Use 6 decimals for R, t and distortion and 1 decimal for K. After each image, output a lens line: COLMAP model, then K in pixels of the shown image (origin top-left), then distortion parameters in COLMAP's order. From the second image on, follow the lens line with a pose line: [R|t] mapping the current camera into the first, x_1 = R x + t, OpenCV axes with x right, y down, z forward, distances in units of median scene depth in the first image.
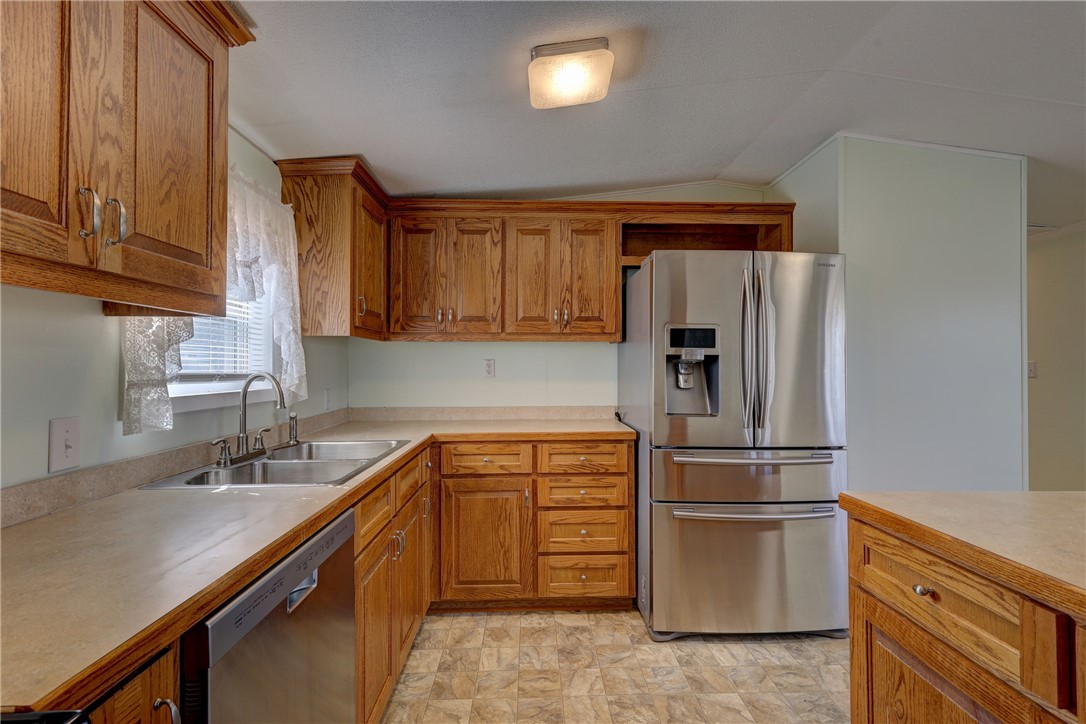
lens RADIAL K [[493.4, 0, 543.4], [0, 493.4, 357.5], [0, 0, 1]] dist [0.004709, -0.000089]
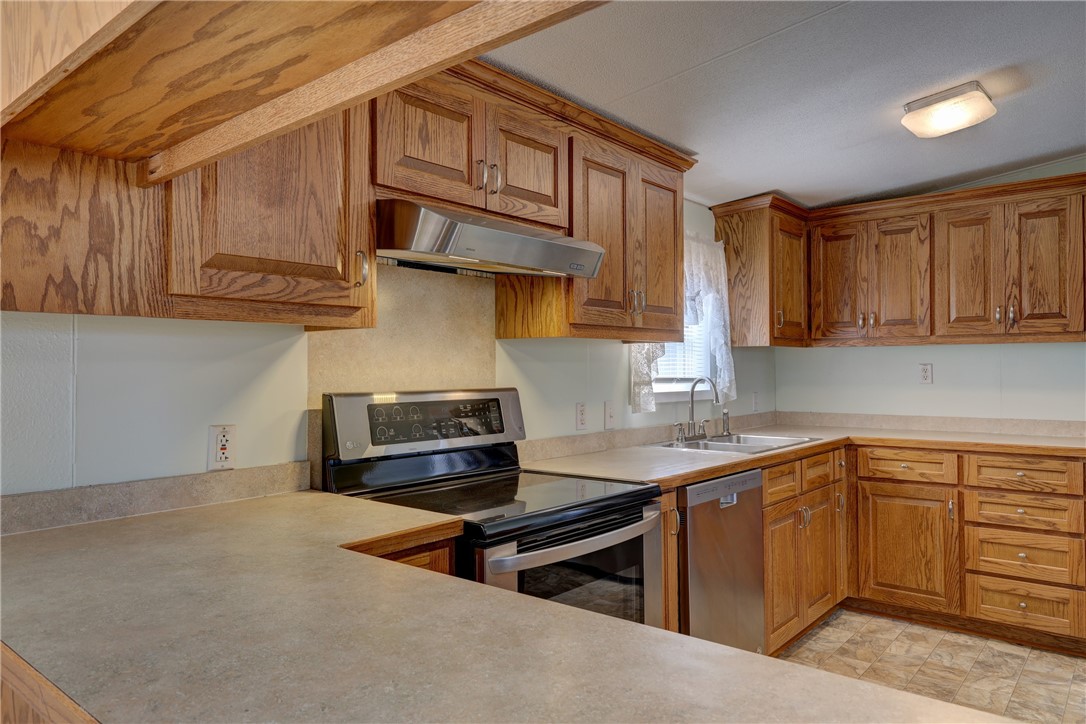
lens RADIAL K [[726.4, 0, 541.0], [0, 726.4, 362.0], [0, 0, 1]] dist [0.003949, 0.000508]
pose [[0.746196, -0.008036, -0.665677, 0.337353], [0.014169, 0.999892, 0.003813, -0.019583], [0.665575, -0.012278, 0.746230, -0.620882]]
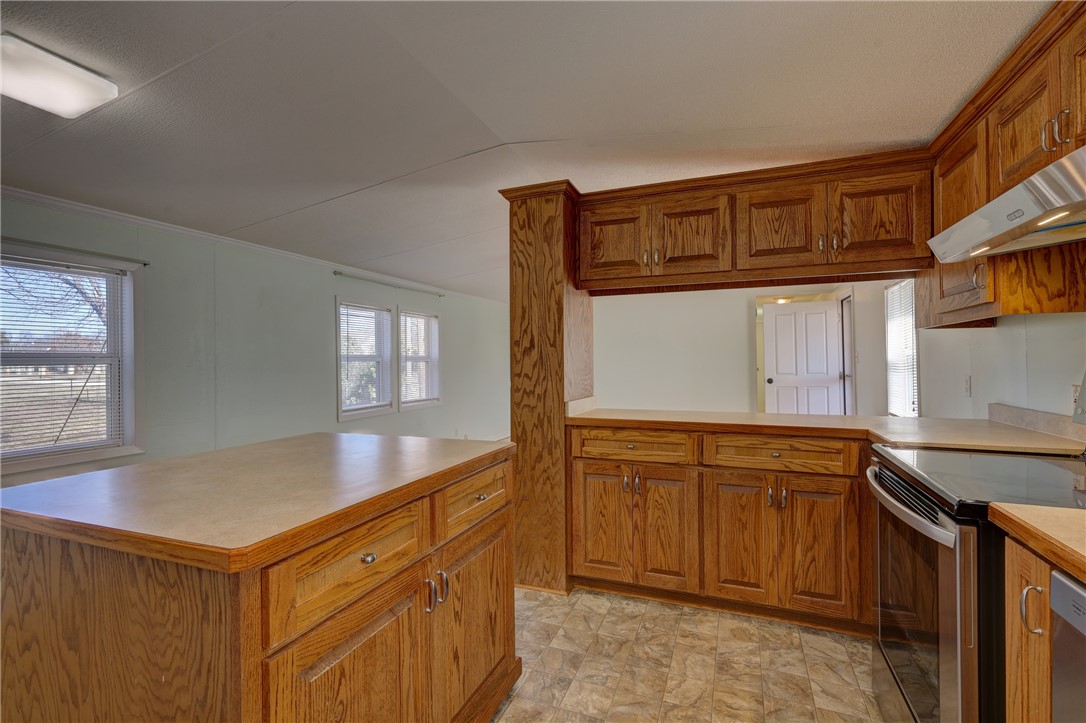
lens RADIAL K [[493.4, 0, 547.9], [0, 493.4, 354.8], [0, 0, 1]] dist [0.004709, -0.000089]
pose [[-0.917492, 0.022007, 0.397145, -0.052937], [0.014783, 0.999665, -0.021243, 0.036760], [-0.397479, -0.013619, -0.917510, 1.690353]]
